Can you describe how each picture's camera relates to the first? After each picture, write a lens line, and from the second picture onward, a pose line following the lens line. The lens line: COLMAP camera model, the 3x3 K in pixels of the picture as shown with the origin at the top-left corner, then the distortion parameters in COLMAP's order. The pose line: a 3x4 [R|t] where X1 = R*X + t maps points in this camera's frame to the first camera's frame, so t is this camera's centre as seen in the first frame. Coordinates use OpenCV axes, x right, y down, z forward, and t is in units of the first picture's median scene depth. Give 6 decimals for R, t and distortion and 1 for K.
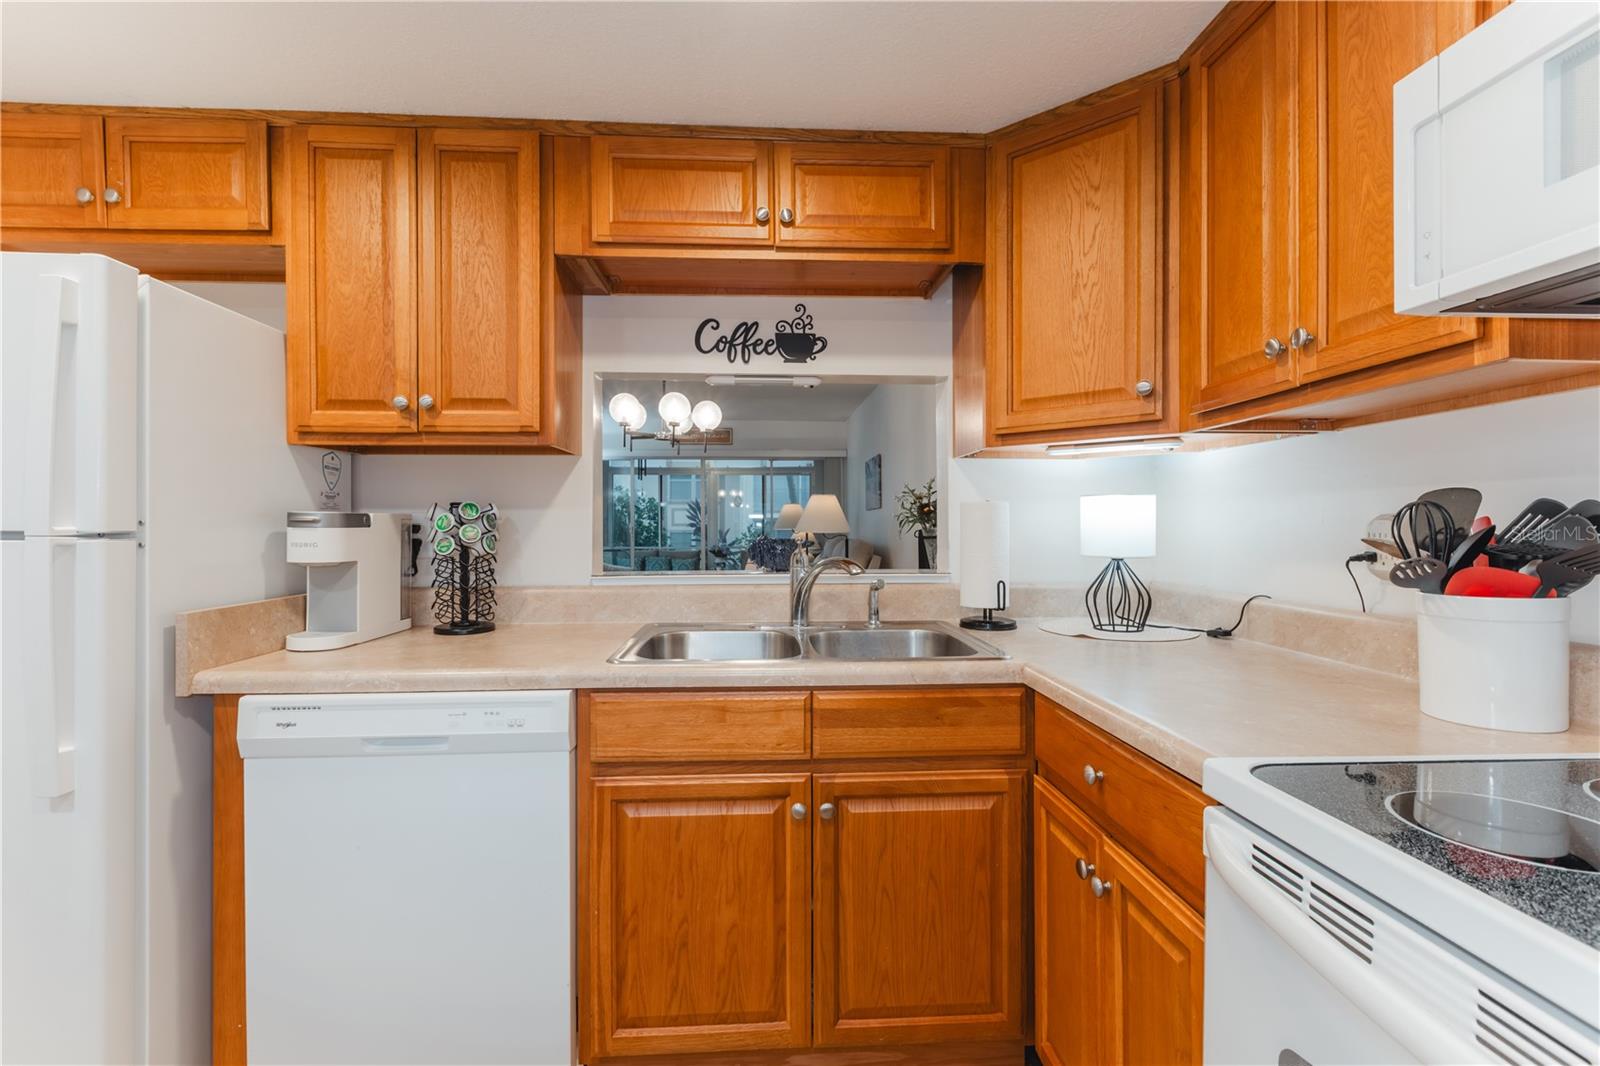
lens RADIAL K [[713.5, 0, 841.2], [0, 713.5, 523.8], [0, 0, 1]] dist [-0.000881, 0.000066]
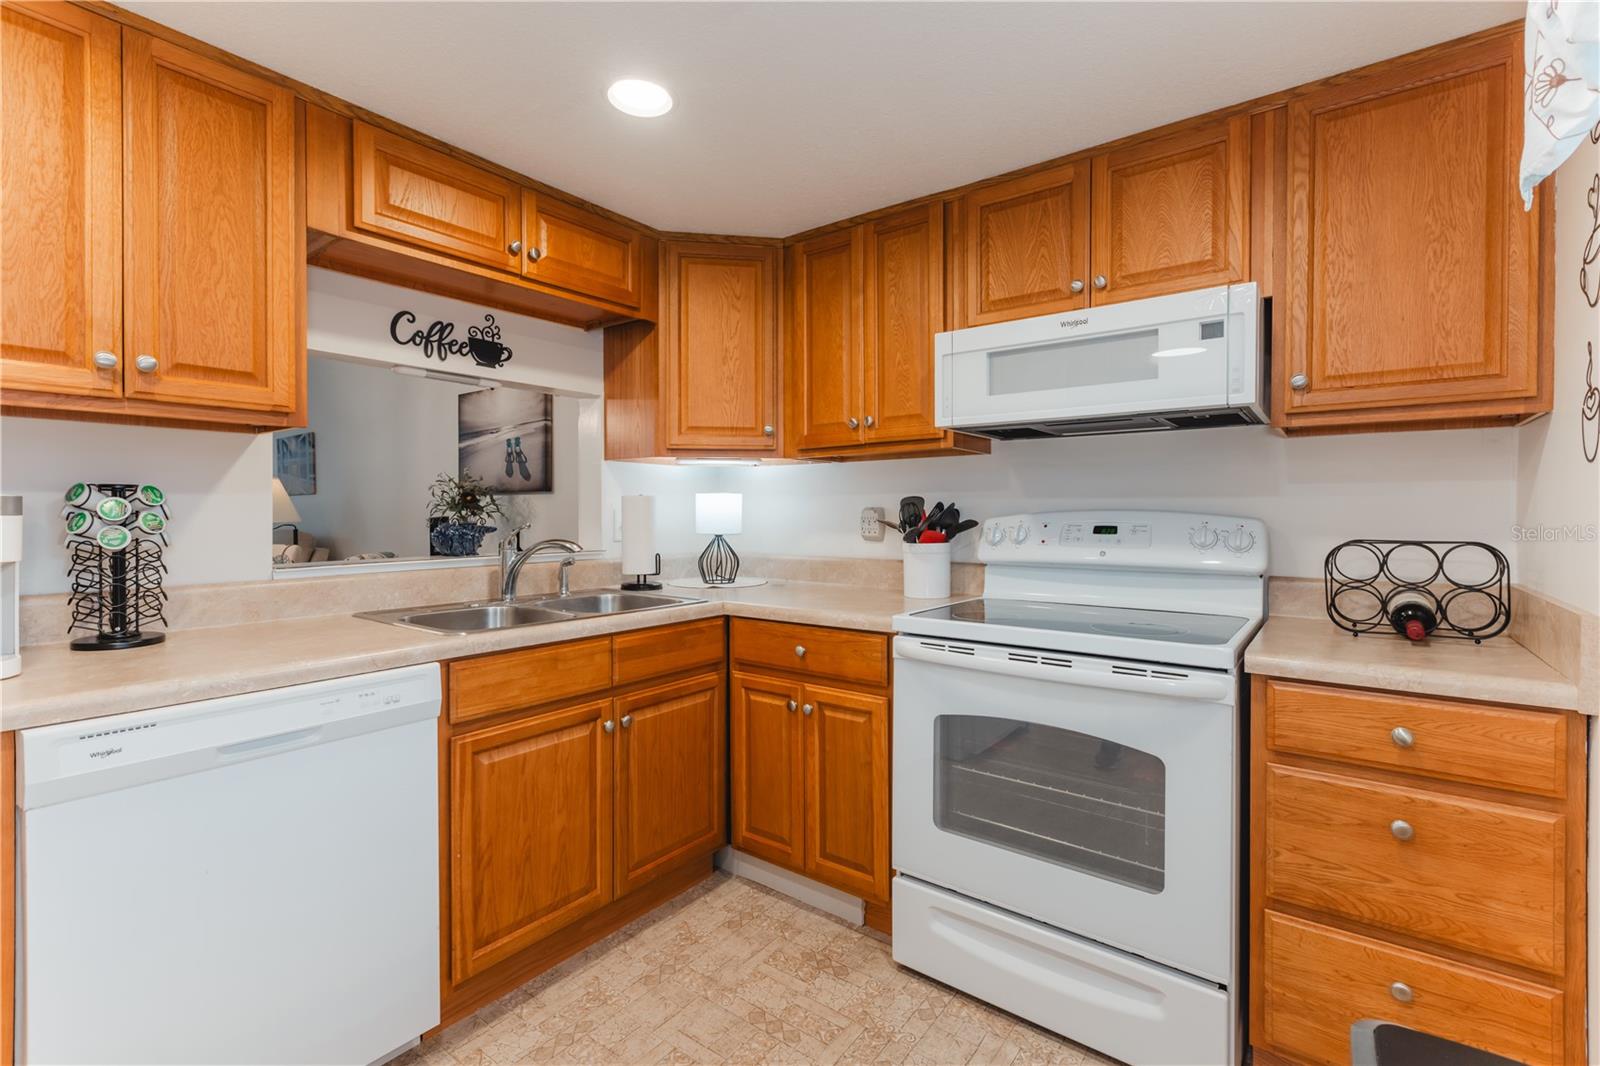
lens RADIAL K [[588.3, 0, 893.0], [0, 588.3, 514.3], [0, 0, 1]] dist [-0.000442, -0.000171]
pose [[0.631243, -0.001134, 0.775585, -0.537023], [-0.001590, 0.999995, 0.002756, 0.000710], [-0.775584, -0.002972, 0.631238, -0.101659]]
